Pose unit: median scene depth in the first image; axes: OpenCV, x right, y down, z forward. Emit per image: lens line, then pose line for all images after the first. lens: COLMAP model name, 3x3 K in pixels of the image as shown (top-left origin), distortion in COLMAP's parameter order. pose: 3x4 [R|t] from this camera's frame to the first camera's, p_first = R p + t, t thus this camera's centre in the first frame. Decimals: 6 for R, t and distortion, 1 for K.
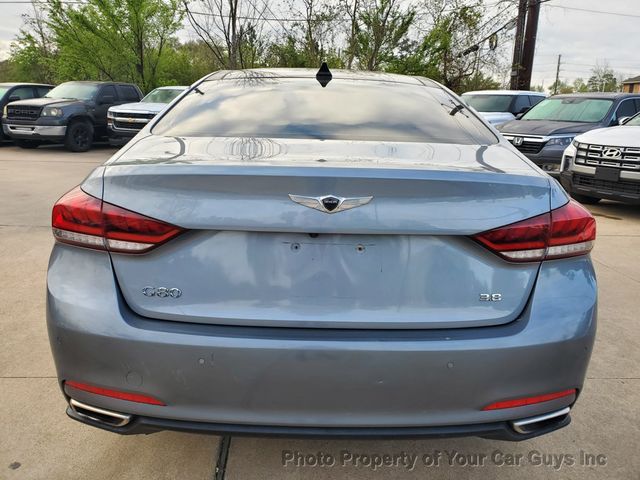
lens RADIAL K [[496.8, 0, 321.4], [0, 496.8, 237.8], [0, 0, 1]] dist [0.004702, 0.019049]
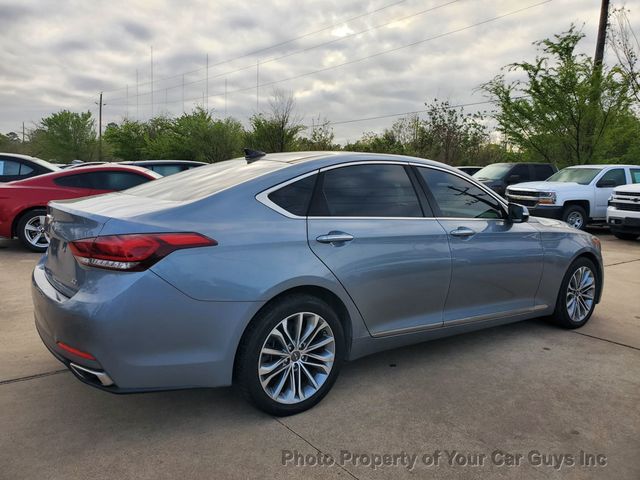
lens RADIAL K [[496.8, 0, 315.2], [0, 496.8, 236.3], [0, 0, 1]] dist [0.004702, 0.019049]
pose [[0.585423, 0.085772, -0.806178, 1.334613], [-0.211458, 0.976122, -0.049702, -0.078595], [0.782665, 0.199570, 0.589582, 0.359515]]
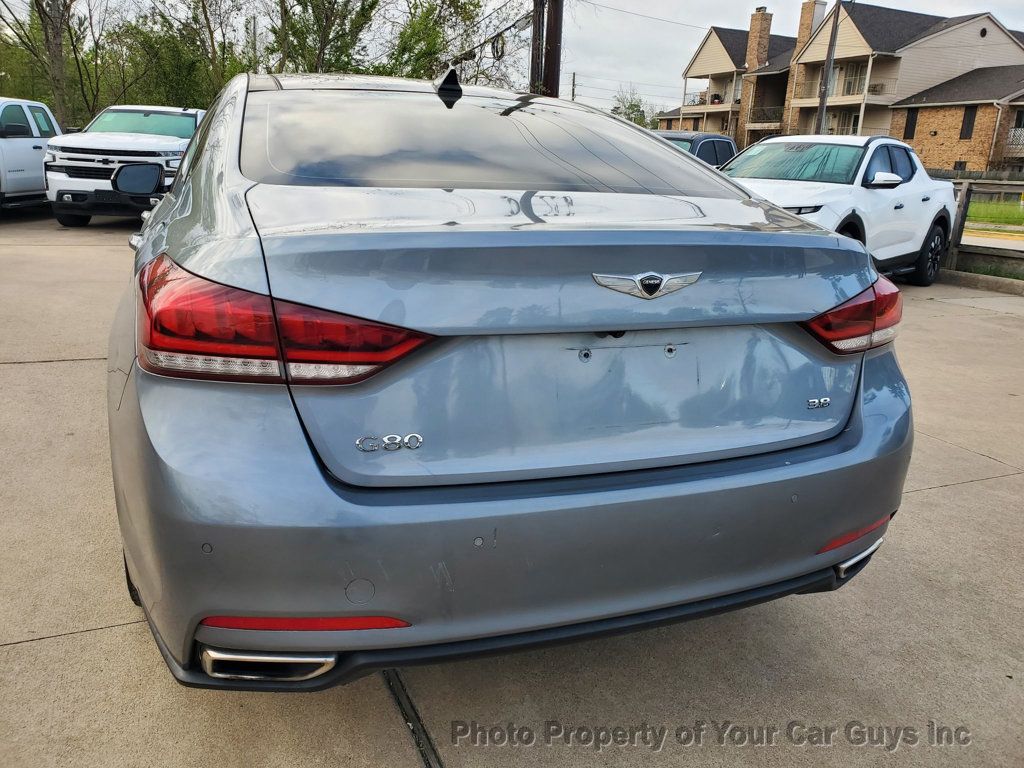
lens RADIAL K [[794.8, 0, 514.8], [0, 794.8, 381.2], [0, 0, 1]] dist [0.004702, 0.019049]
pose [[0.935642, -0.081190, 0.343484, -0.293055], [0.070238, 0.996549, 0.044232, 0.000880], [-0.345890, -0.017259, 0.938116, 0.021176]]
